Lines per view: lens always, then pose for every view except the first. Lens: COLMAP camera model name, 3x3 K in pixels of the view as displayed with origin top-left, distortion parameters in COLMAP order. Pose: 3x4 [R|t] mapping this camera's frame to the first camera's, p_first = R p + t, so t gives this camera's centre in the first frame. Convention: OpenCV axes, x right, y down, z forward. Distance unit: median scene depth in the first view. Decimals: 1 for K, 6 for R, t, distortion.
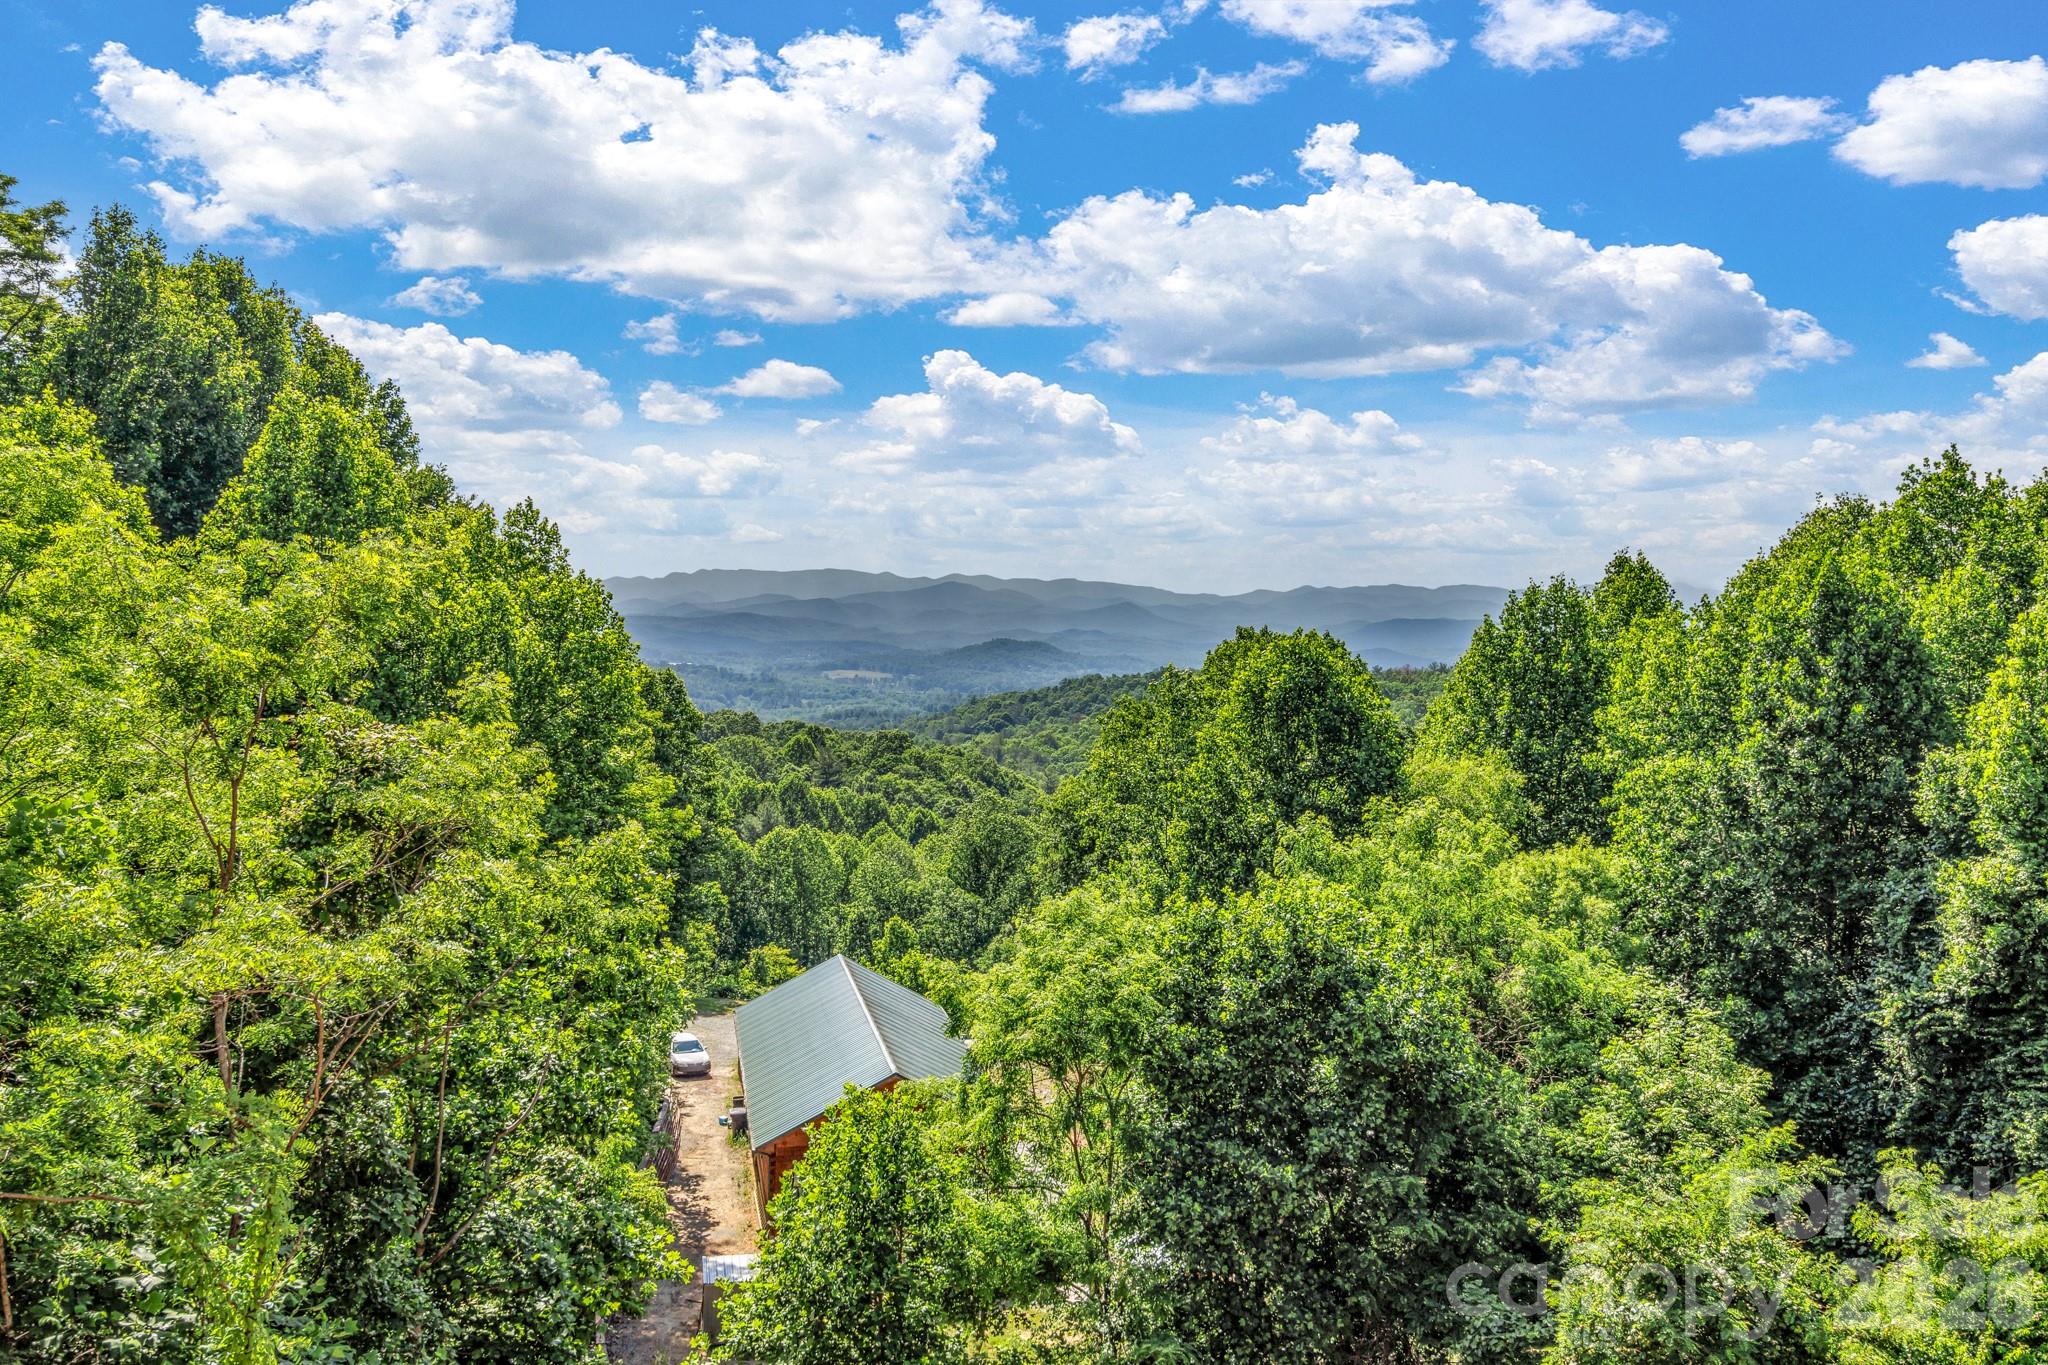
lens RADIAL K [[1628.3, 0, 1024.0], [0, 1628.3, 682.5], [0, 0, 1]] dist [-0.007777, -0.003564]
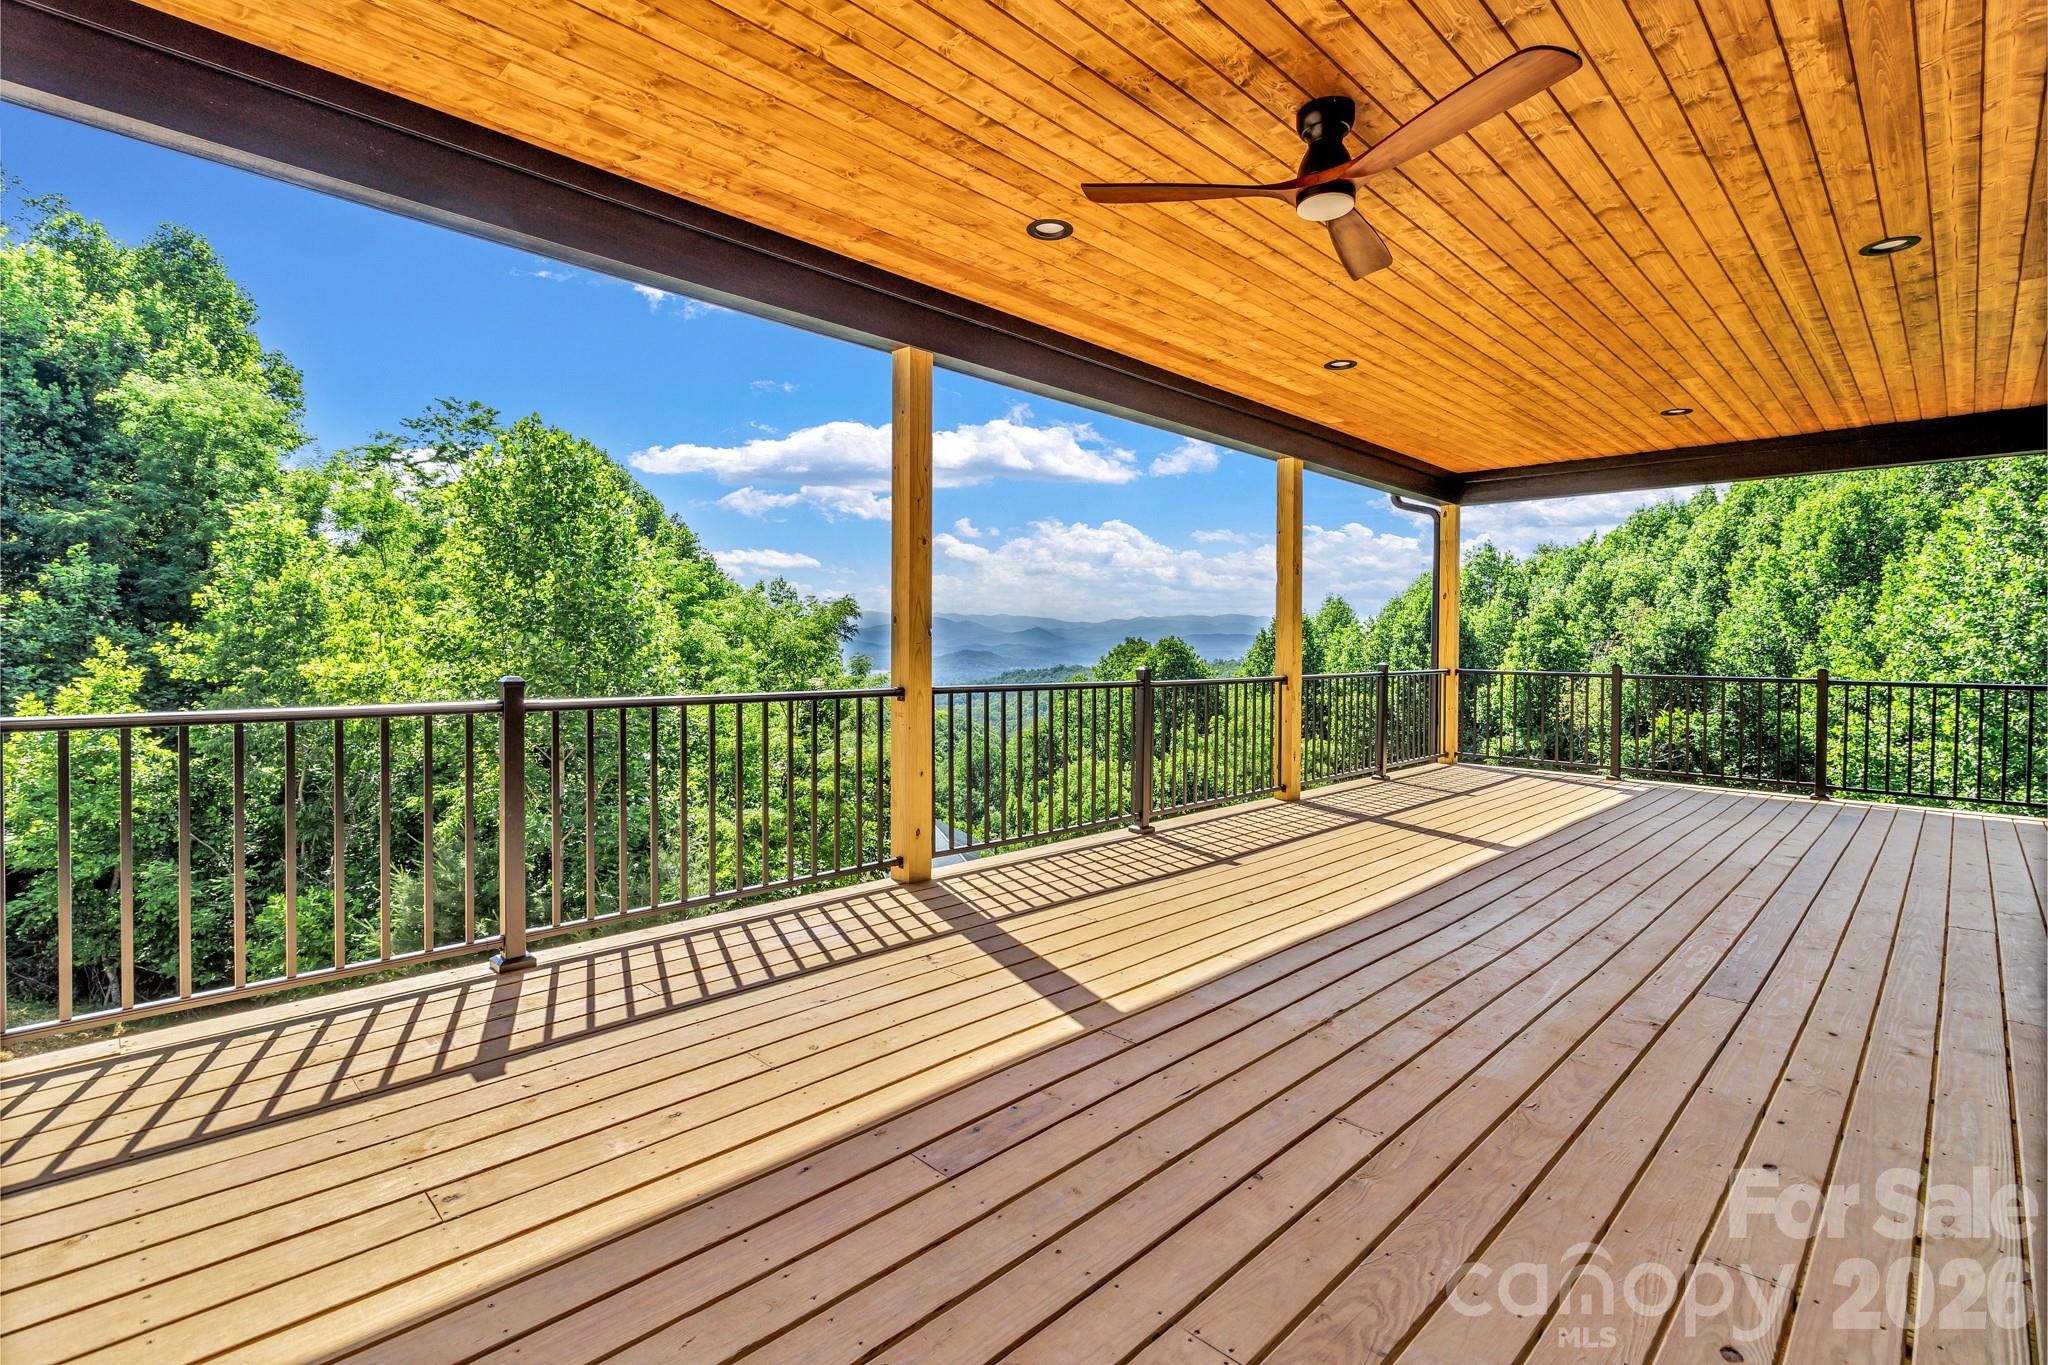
lens RADIAL K [[949.1, 0, 1028.6], [0, 949.1, 662.0], [0, 0, 1]] dist [0.016428, 0.000016]
pose [[0.998459, -0.018209, 0.052425, -0.070713], [0.018901, 0.999740, -0.012730, 0.011125], [-0.052180, 0.013702, 0.998544, -0.161007]]
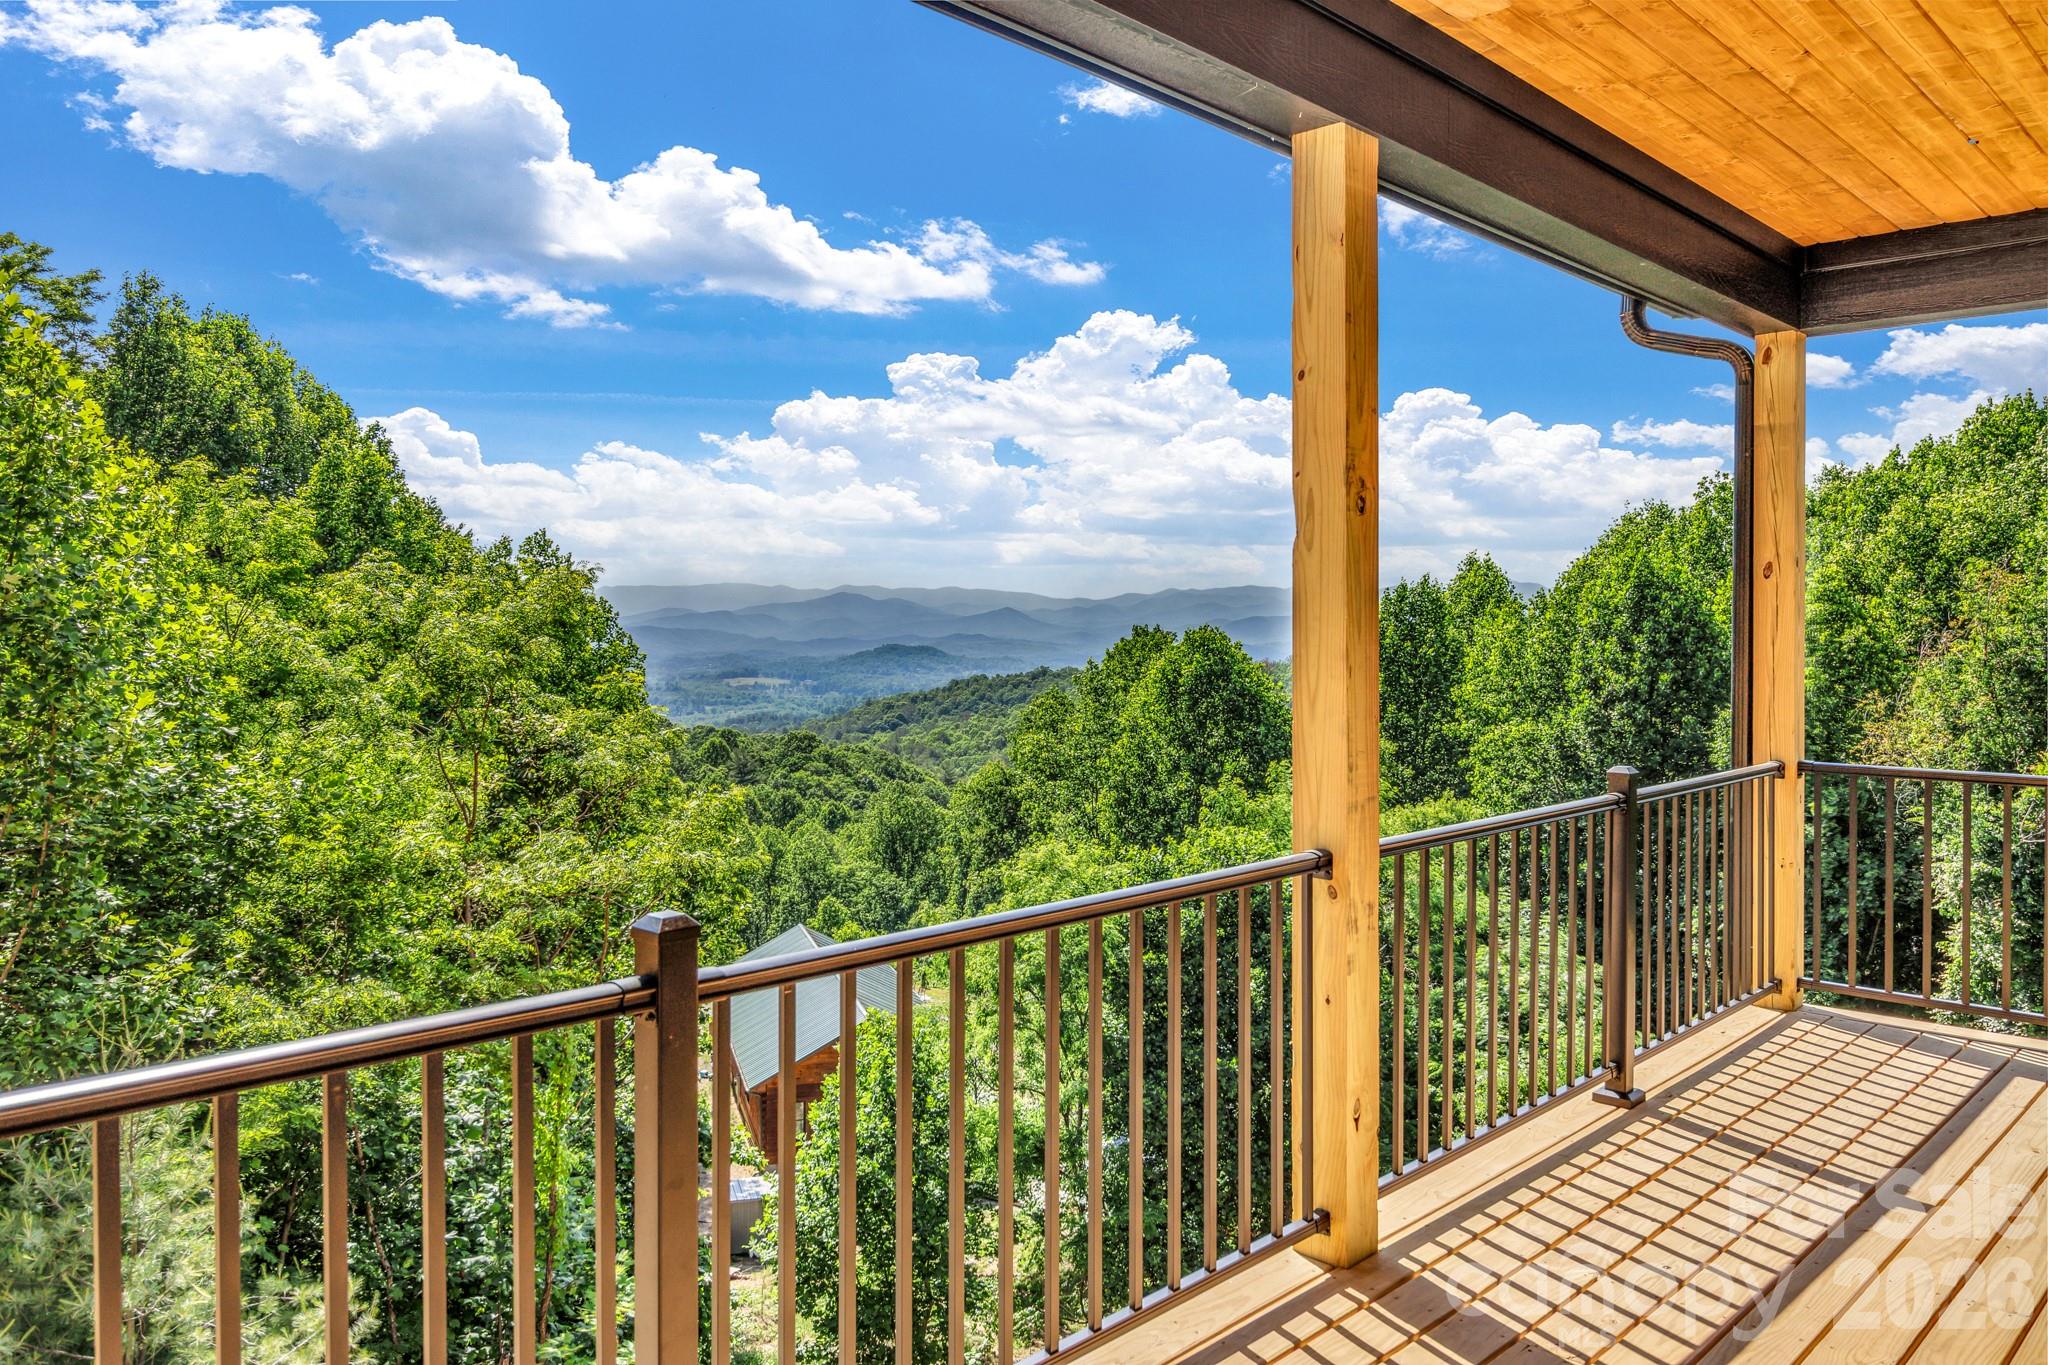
lens RADIAL K [[1516.8, 0, 1024.0], [0, 1516.8, 682.5], [0, 0, 1]] dist [0.000696, 0.004146]
pose [[0.996989, -0.027607, 0.072464, -0.044804], [0.027627, 0.999618, 0.000721, 0.004532], [-0.072456, 0.001283, 0.997371, -0.092490]]
